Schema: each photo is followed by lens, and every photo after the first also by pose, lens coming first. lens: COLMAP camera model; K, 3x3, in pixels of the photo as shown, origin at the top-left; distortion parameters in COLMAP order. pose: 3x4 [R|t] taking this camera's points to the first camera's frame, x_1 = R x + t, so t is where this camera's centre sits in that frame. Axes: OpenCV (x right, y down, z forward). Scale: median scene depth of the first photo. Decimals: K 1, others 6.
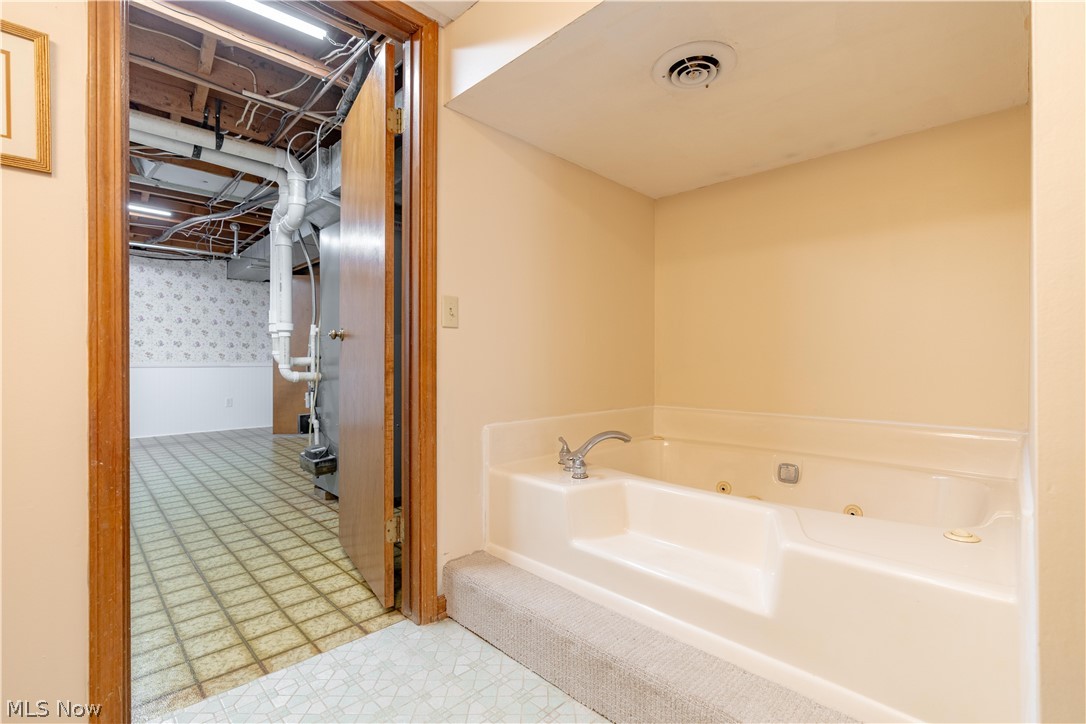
lens RADIAL K [[482.5, 0, 544.4], [0, 482.5, 361.9], [0, 0, 1]] dist [0.000169, 0.000564]
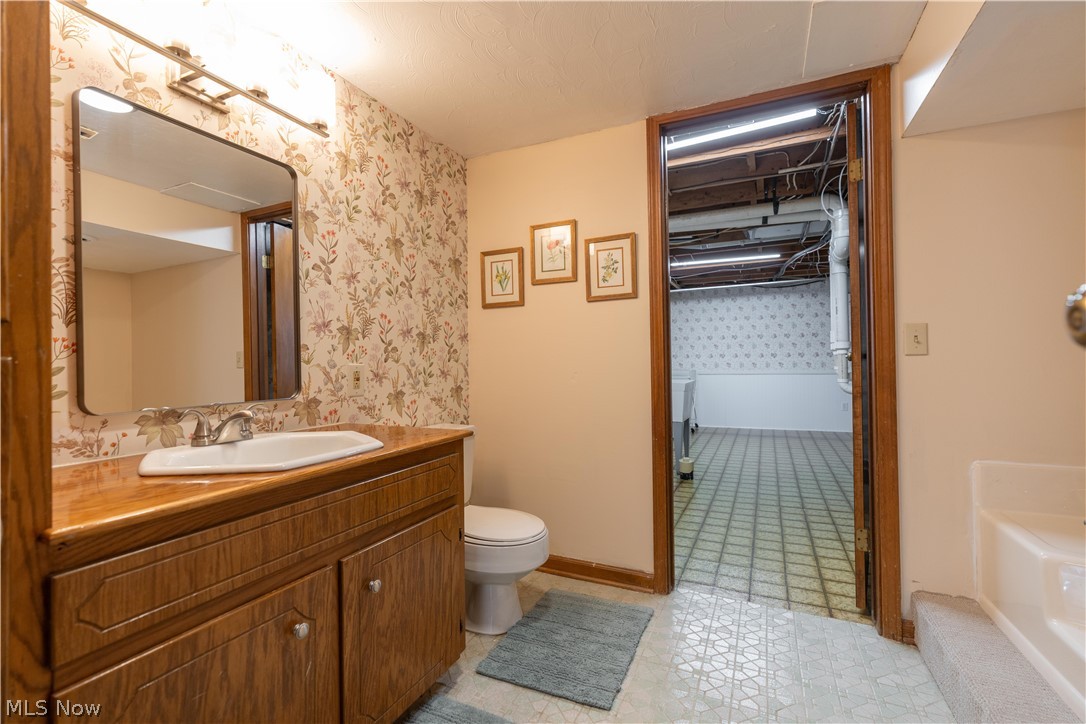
lens RADIAL K [[482.5, 0, 544.4], [0, 482.5, 361.9], [0, 0, 1]] dist [0.000169, 0.000564]
pose [[0.351526, -0.011552, -0.936107, 0.429799], [0.011436, 0.999902, -0.008044, -0.053081], [0.936108, -0.007877, 0.351624, -0.060283]]
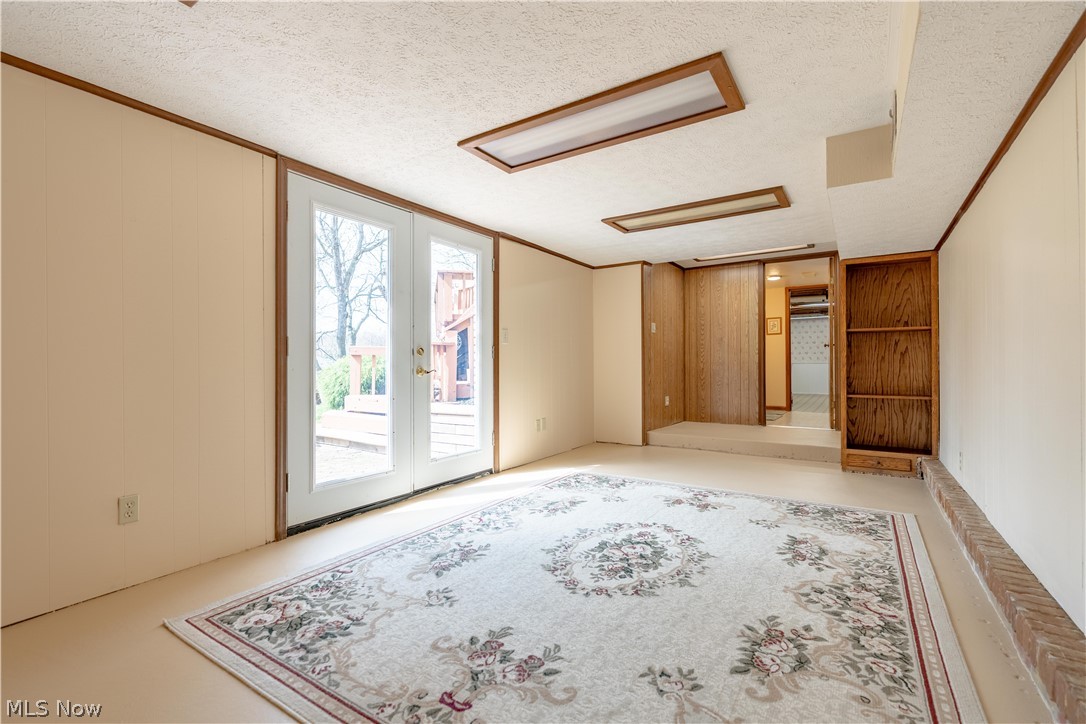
lens RADIAL K [[482.5, 0, 544.4], [0, 482.5, 361.9], [0, 0, 1]] dist [0.000169, 0.000564]
pose [[0.210982, -0.010953, -0.977429, 3.213038], [-0.000034, 0.999937, -0.011212, 0.085225], [0.977490, 0.002399, 0.210968, -2.440824]]
